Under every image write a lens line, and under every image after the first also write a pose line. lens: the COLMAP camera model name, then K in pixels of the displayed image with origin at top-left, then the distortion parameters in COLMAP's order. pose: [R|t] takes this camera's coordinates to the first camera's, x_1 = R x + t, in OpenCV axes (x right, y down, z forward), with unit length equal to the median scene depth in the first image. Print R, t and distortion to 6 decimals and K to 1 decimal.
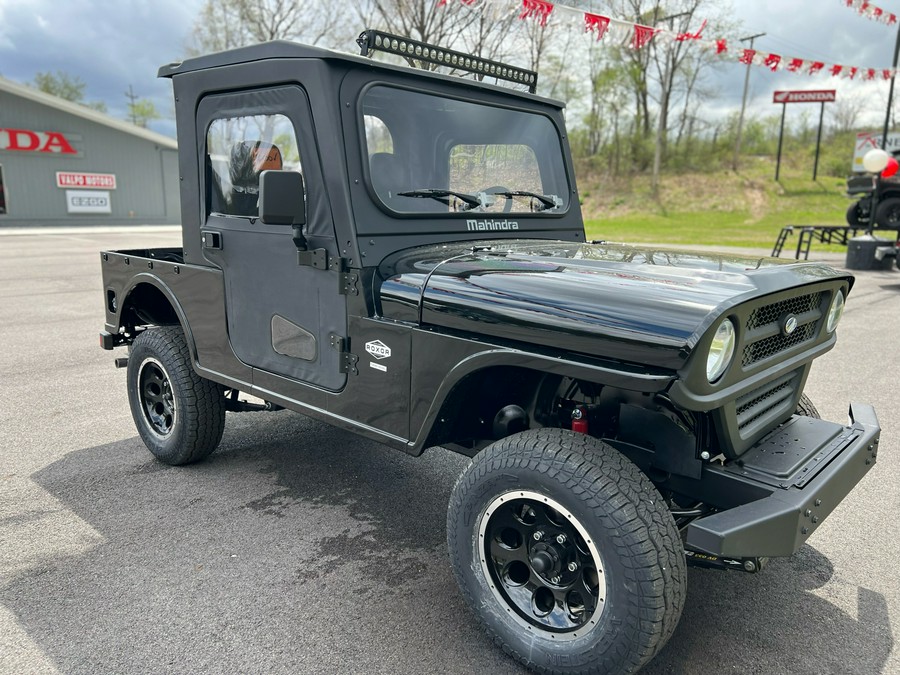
lens RADIAL K [[686.5, 0, 450.0], [0, 686.5, 337.5], [0, 0, 1]] dist [0.021803, -0.005295]
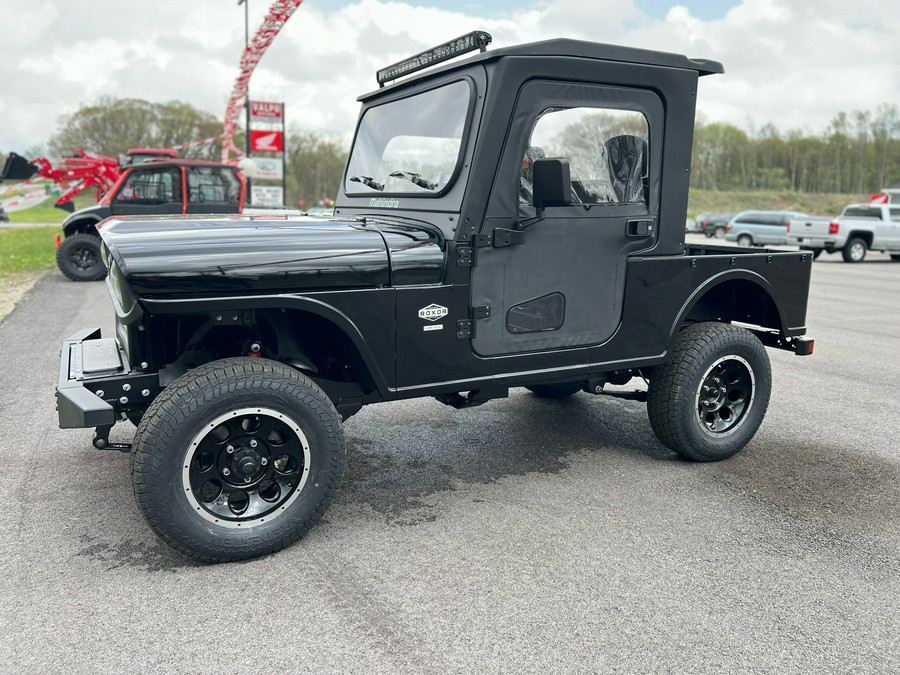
lens RADIAL K [[689.1, 0, 437.3], [0, 689.1, 329.4], [0, 0, 1]] dist [0.057282, -0.062834]
pose [[-0.349264, 0.136992, -0.926956, 0.895840], [-0.210227, 0.952580, 0.219990, -0.187278], [0.913137, 0.271706, -0.303903, 1.186019]]
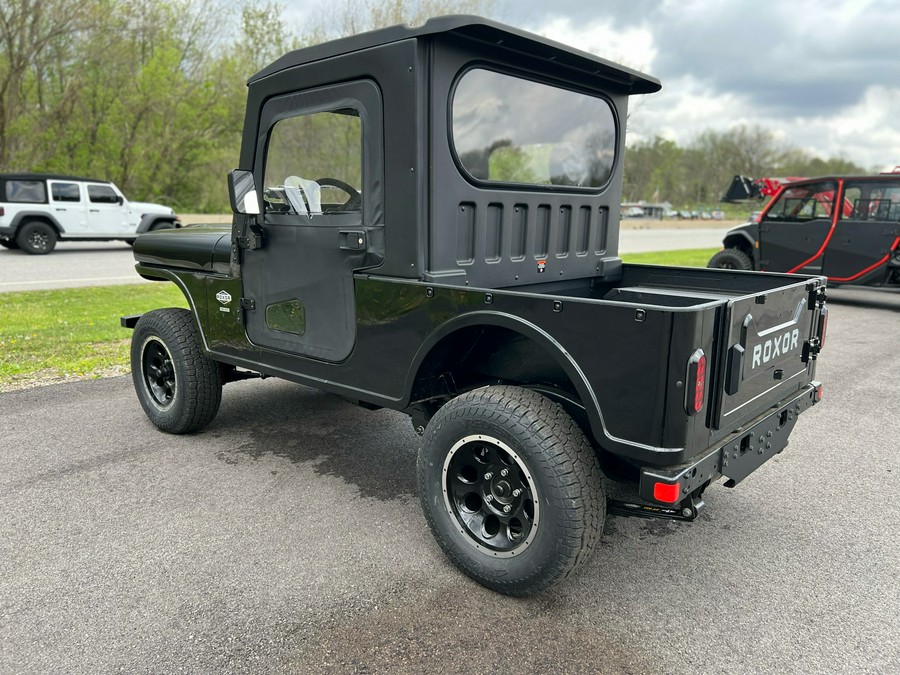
lens RADIAL K [[676.2, 0, 452.6], [0, 676.2, 336.1], [0, 0, 1]] dist [0.049657, -0.060632]
pose [[-0.999131, -0.037600, -0.018013, -0.086599], [-0.041612, 0.926048, 0.375104, -0.351903], [0.002576, 0.375527, -0.926808, 1.829725]]
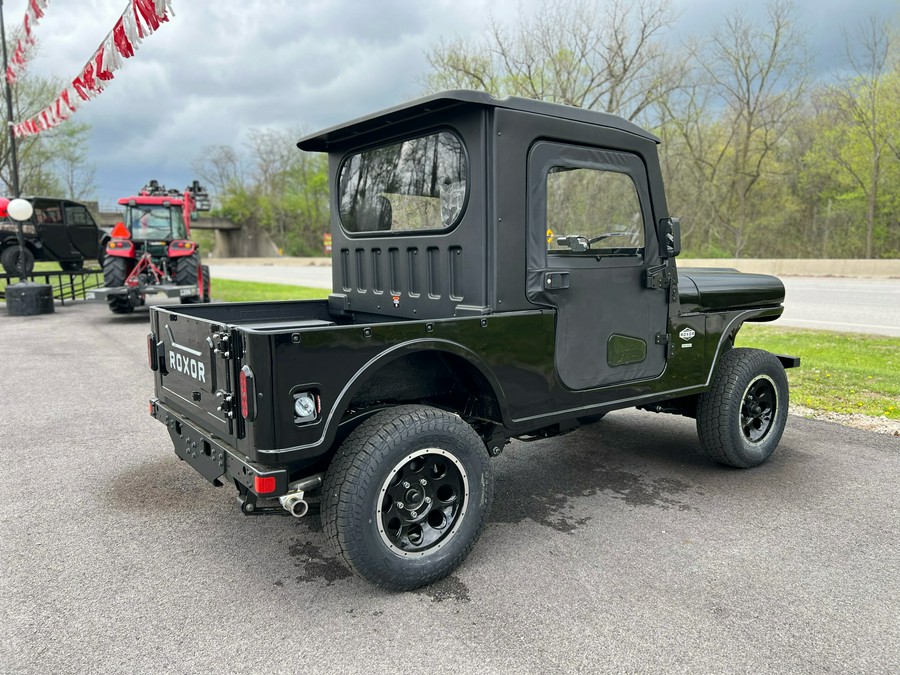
lens RADIAL K [[673.9, 0, 464.5], [0, 673.9, 334.8], [0, 0, 1]] dist [0.027401, -0.005608]
pose [[0.186280, -0.138252, 0.972721, -1.094992], [0.206058, 0.973529, 0.098906, -0.153266], [-0.960646, 0.182012, 0.209837, 0.754801]]
